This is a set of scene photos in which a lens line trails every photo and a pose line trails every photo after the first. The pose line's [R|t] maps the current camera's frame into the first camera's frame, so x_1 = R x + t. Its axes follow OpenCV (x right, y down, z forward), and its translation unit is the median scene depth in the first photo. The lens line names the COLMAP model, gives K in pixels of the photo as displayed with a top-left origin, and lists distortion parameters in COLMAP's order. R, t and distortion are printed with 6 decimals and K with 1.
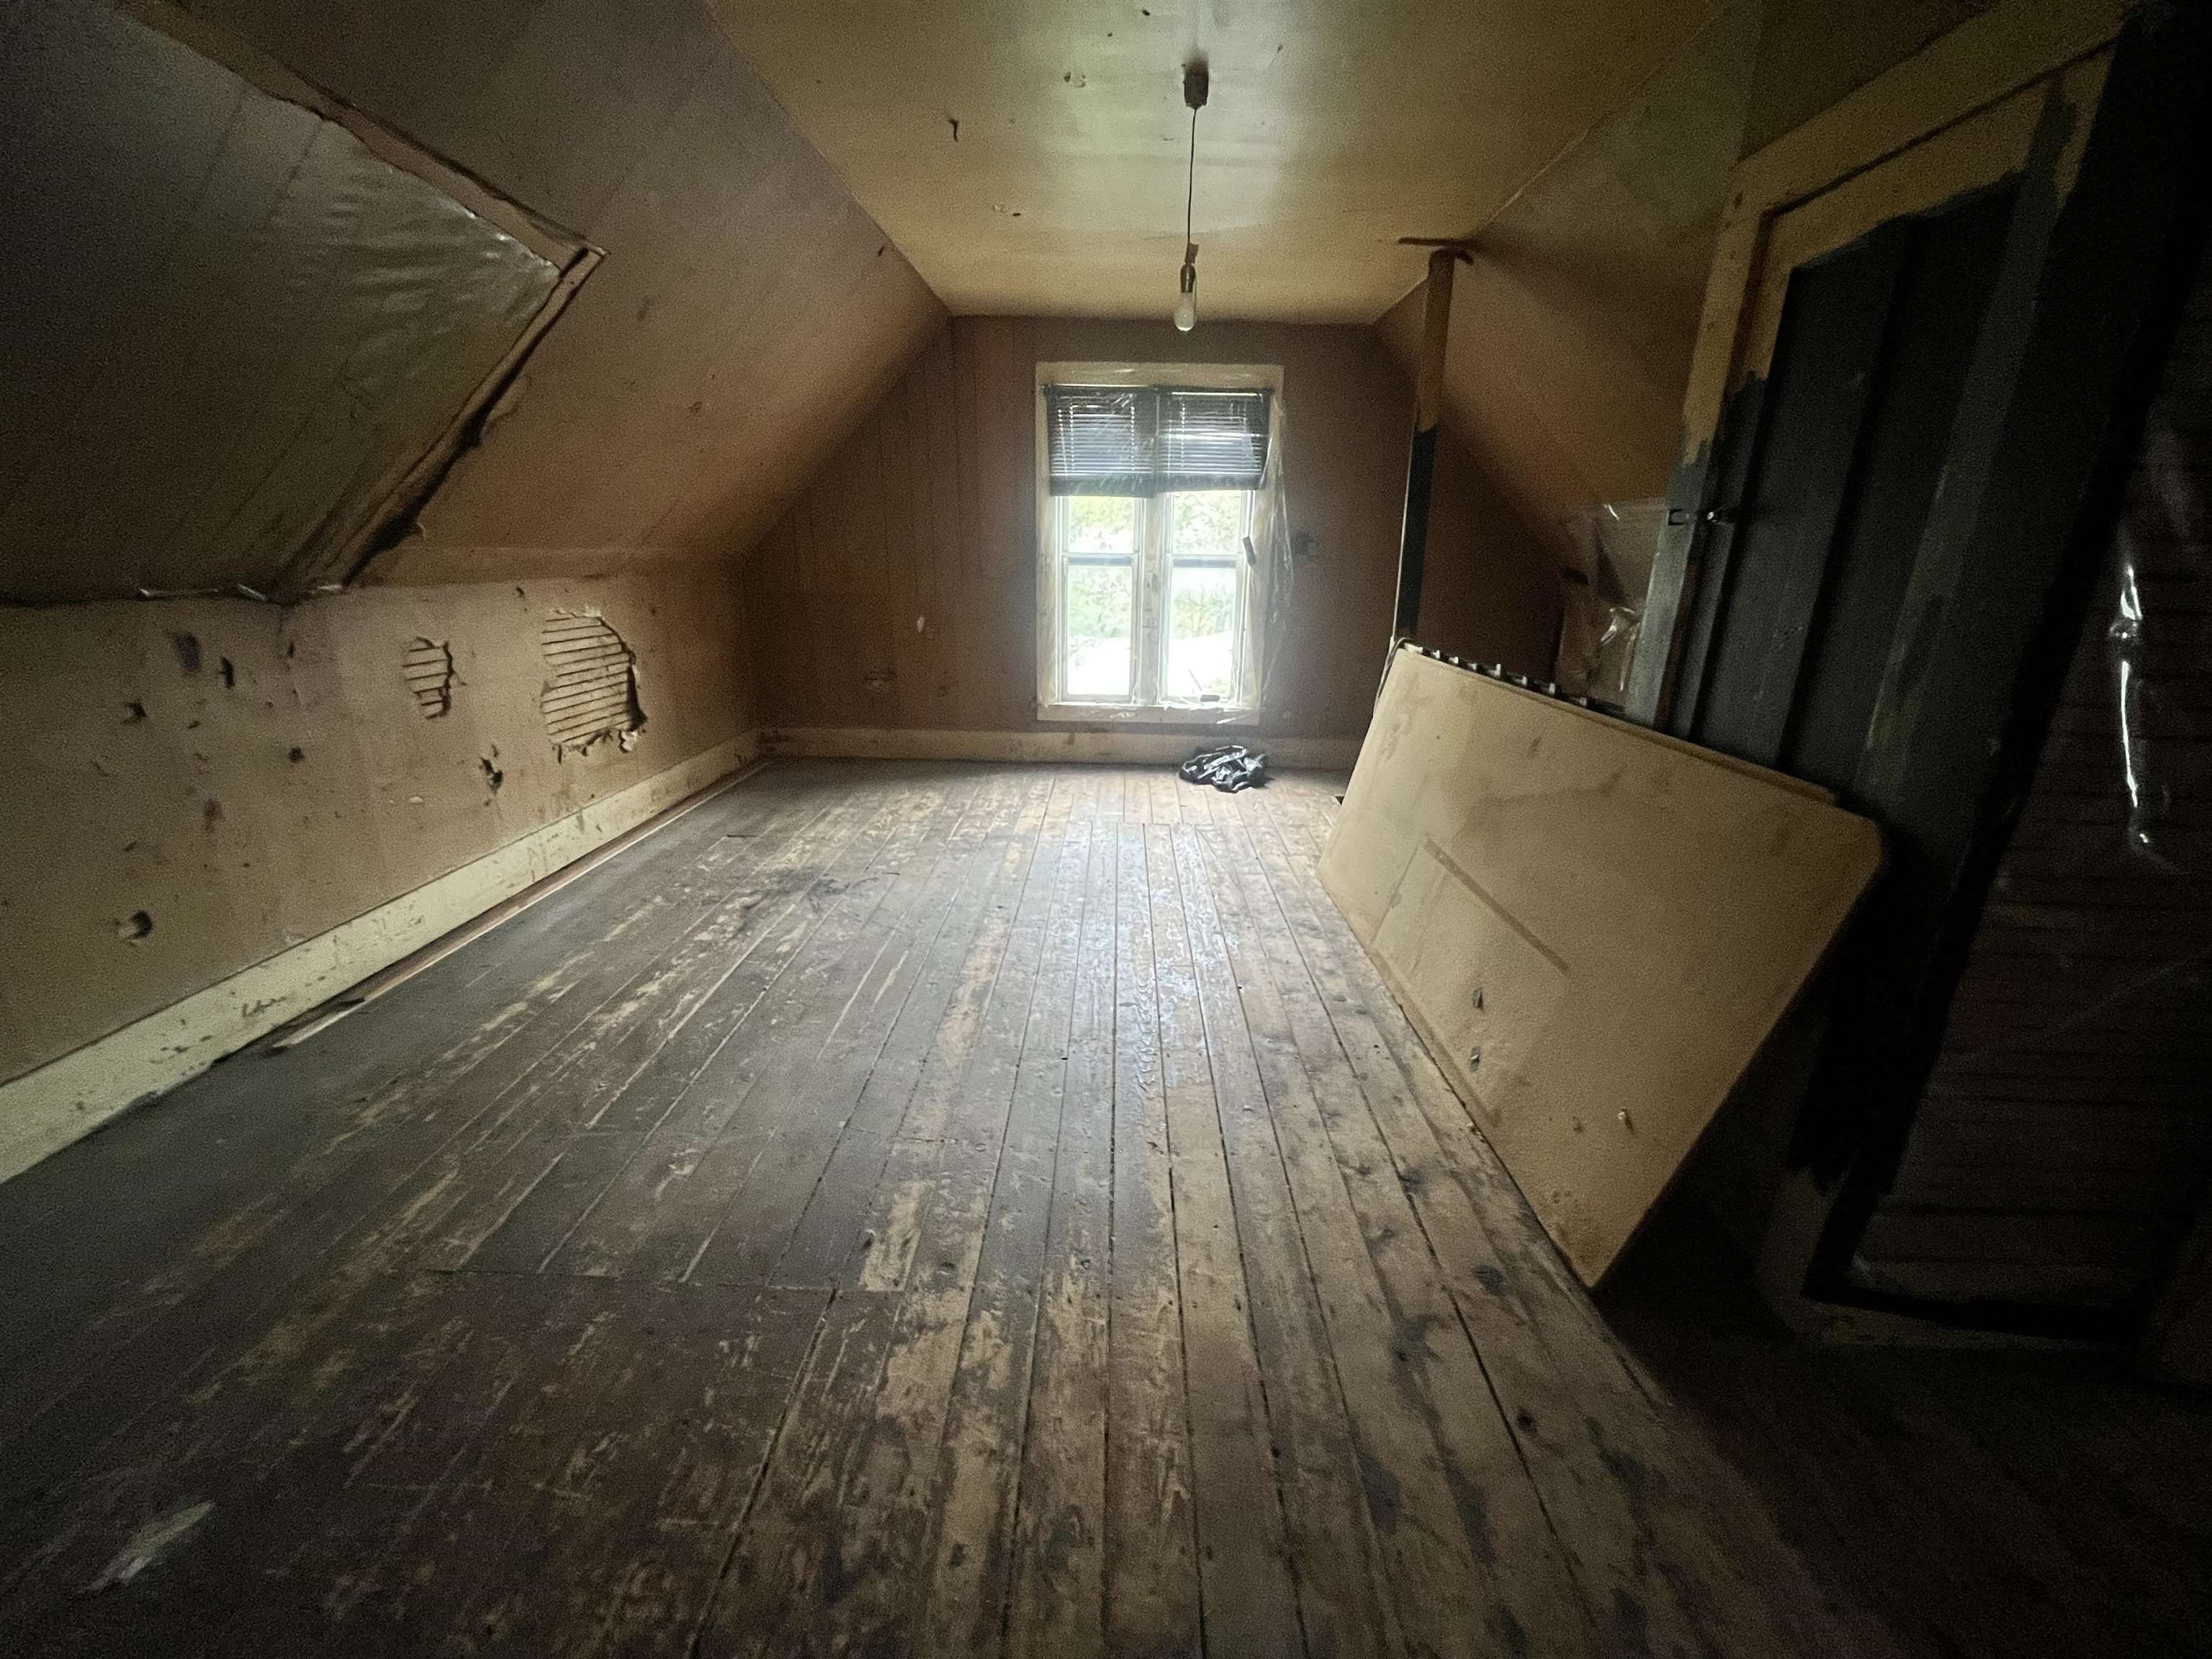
lens RADIAL K [[896.4, 0, 1103.0], [0, 896.4, 828.1], [0, 0, 1]] dist [-0.000530, -0.000903]
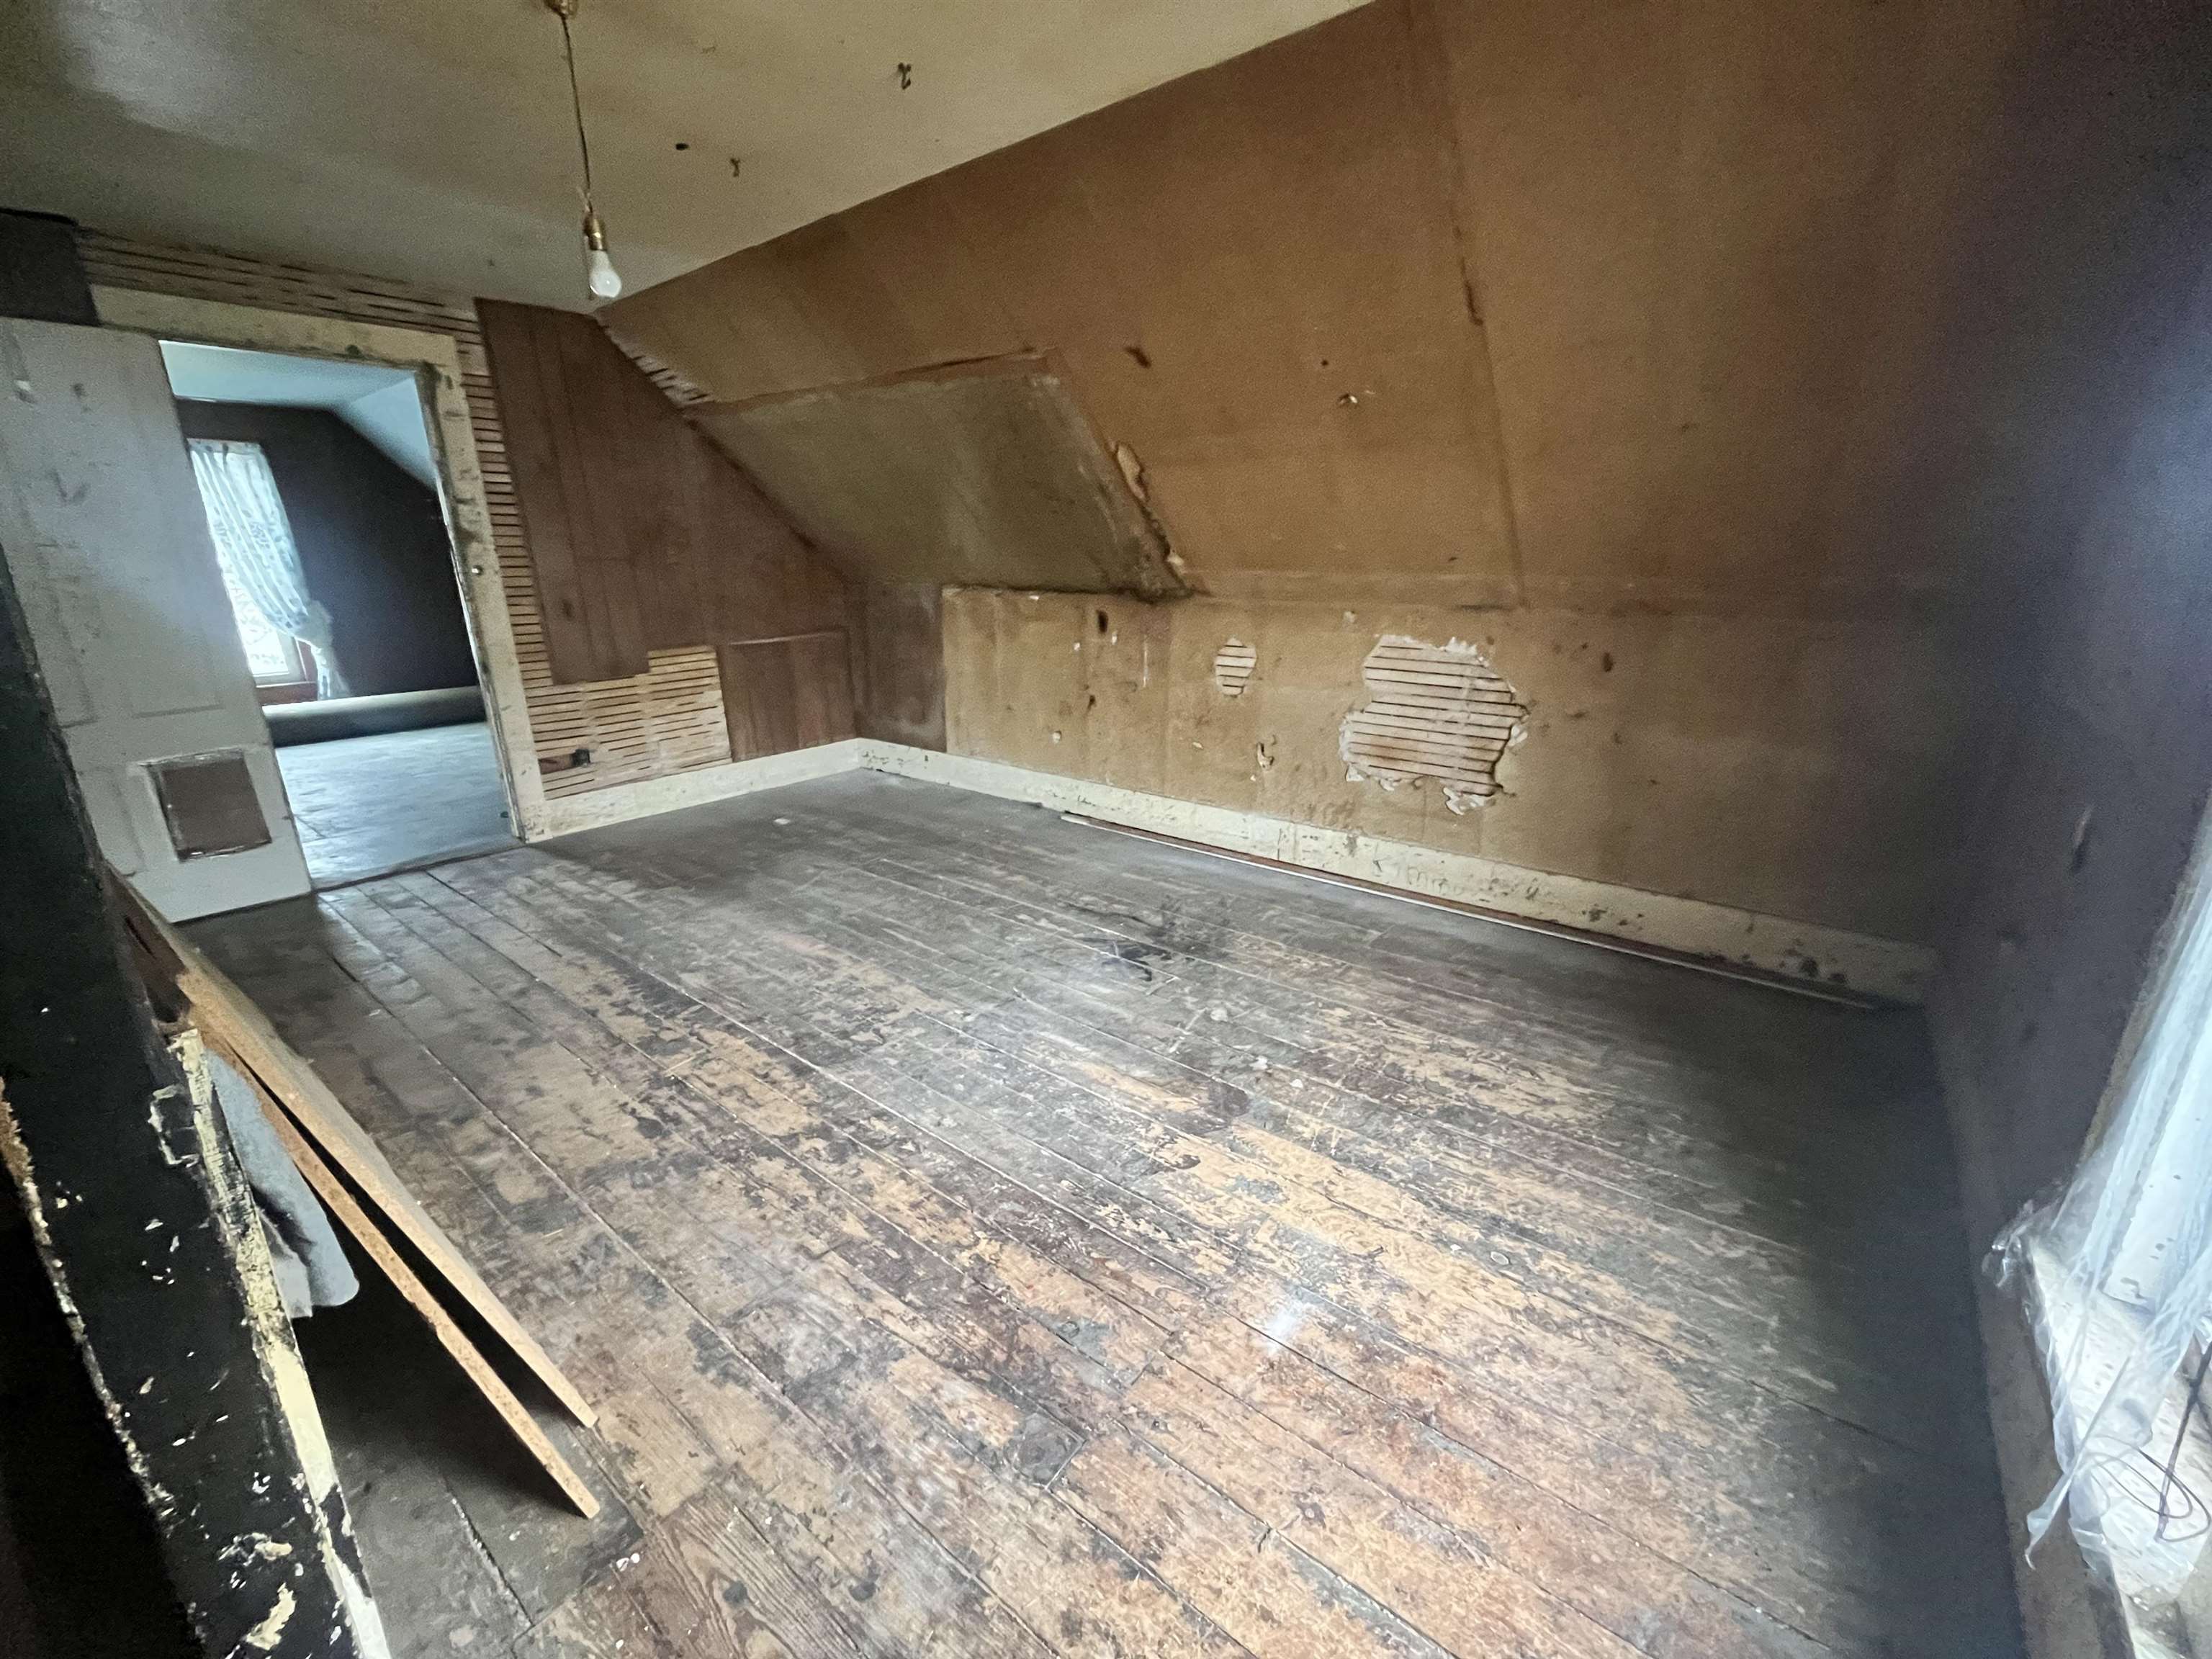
lens RADIAL K [[896.4, 0, 1103.0], [0, 896.4, 828.1], [0, 0, 1]] dist [-0.000530, -0.000903]
pose [[-0.601342, 0.226260, -0.766286, 0.344039], [-0.242435, 0.862181, 0.444826, -0.393307], [0.761323, 0.453267, -0.463612, 1.219220]]
